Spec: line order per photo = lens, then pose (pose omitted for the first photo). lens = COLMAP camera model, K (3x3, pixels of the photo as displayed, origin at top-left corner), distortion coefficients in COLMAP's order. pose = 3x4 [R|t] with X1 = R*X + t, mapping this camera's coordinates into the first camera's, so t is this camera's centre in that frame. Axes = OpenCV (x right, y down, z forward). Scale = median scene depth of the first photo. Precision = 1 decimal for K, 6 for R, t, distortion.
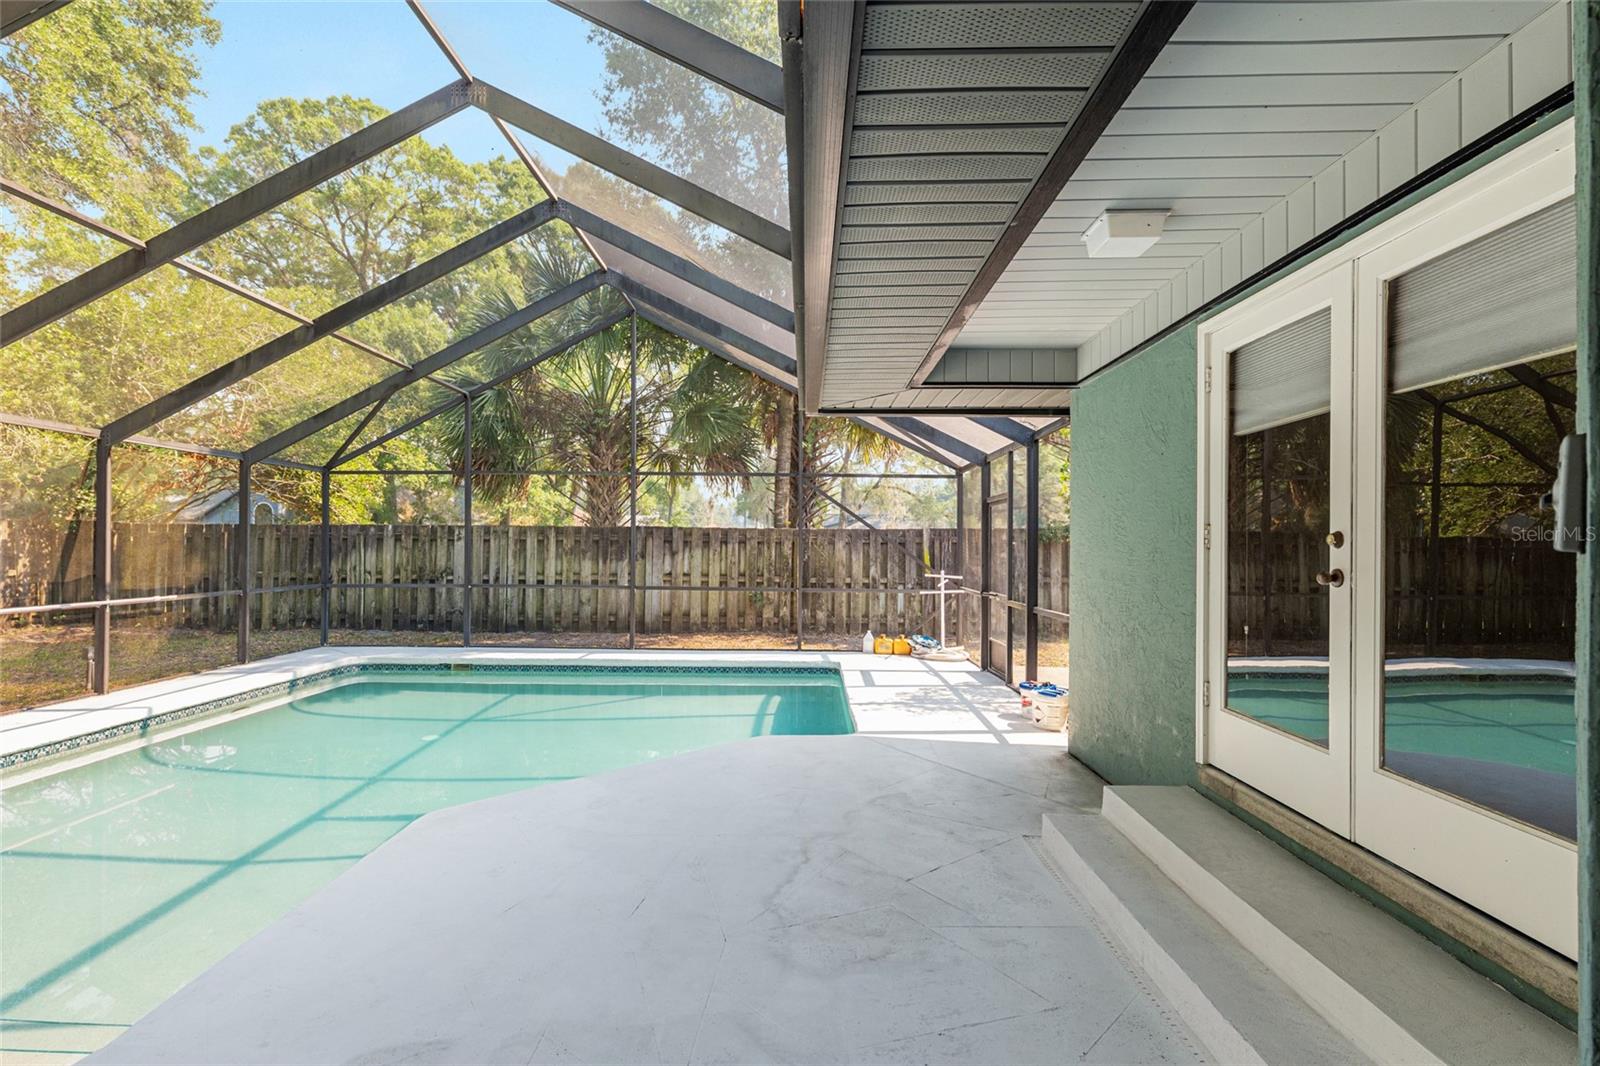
lens RADIAL K [[735.2, 0, 798.3], [0, 735.2, 541.8], [0, 0, 1]] dist [-0.000194, -0.000696]
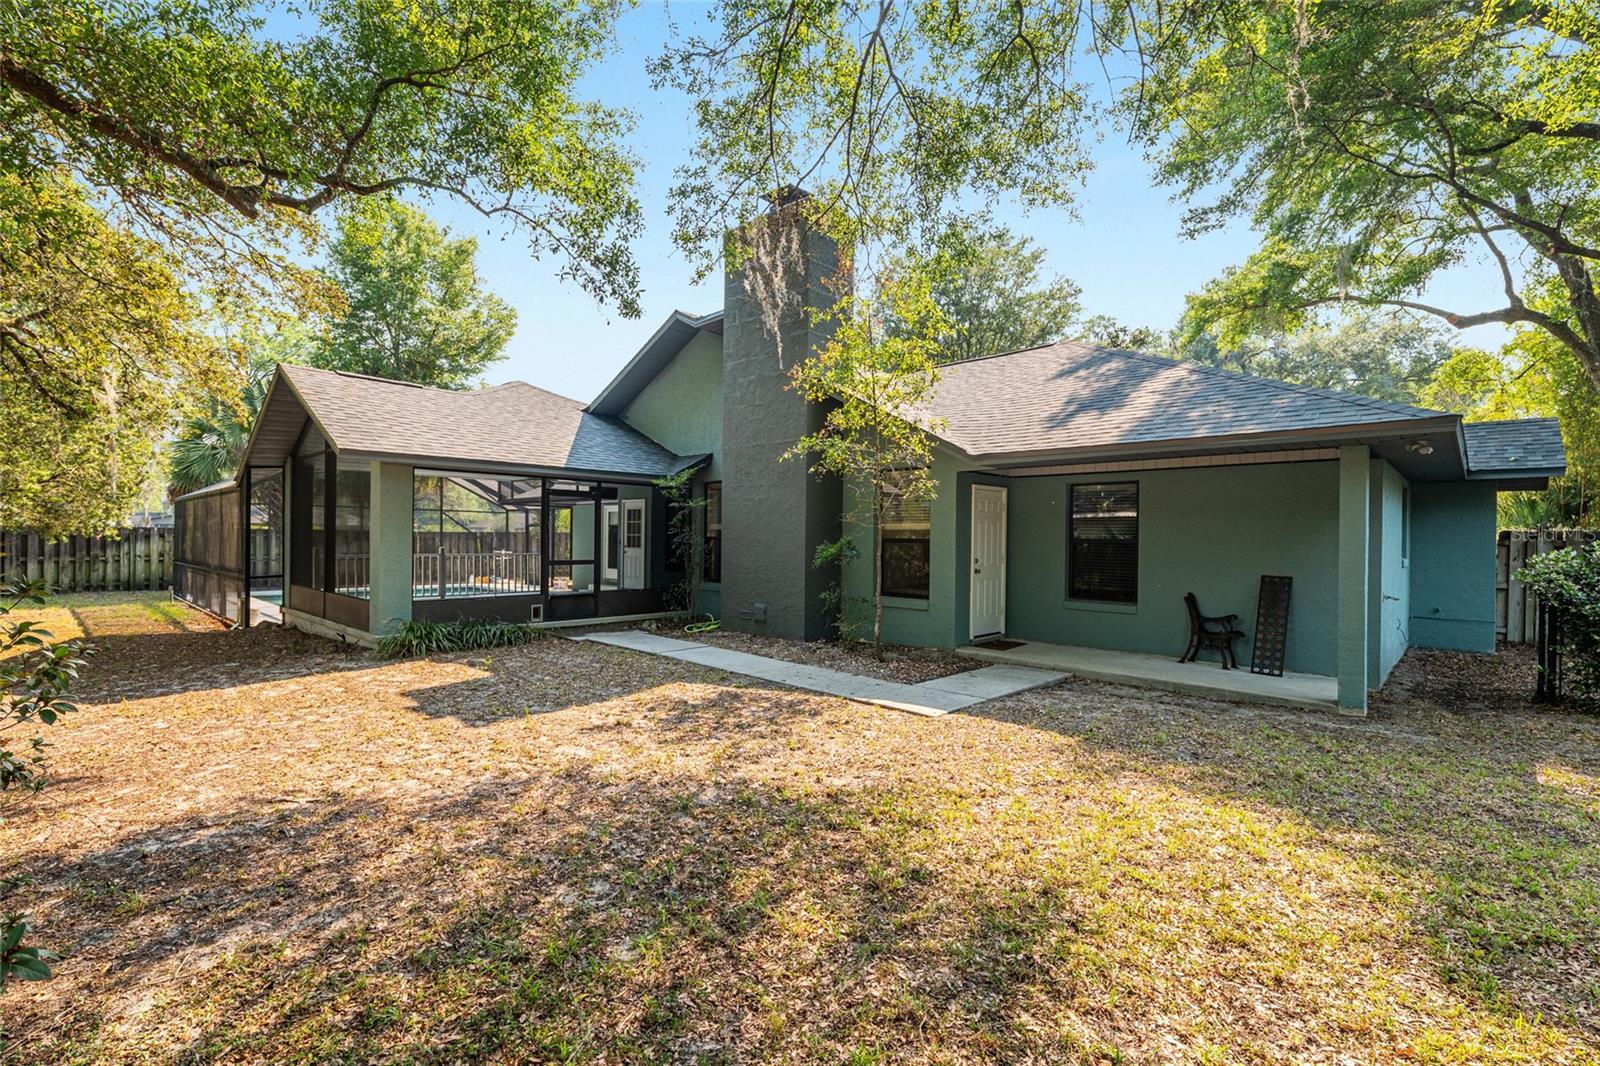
lens RADIAL K [[735.2, 0, 801.4], [0, 735.2, 536.9], [0, 0, 1]] dist [-0.000194, -0.000696]
pose [[0.682369, -0.001488, 0.731006, -0.784981], [-0.009328, 0.999899, 0.010743, -0.032956], [-0.730948, -0.014149, 0.682286, -1.217801]]
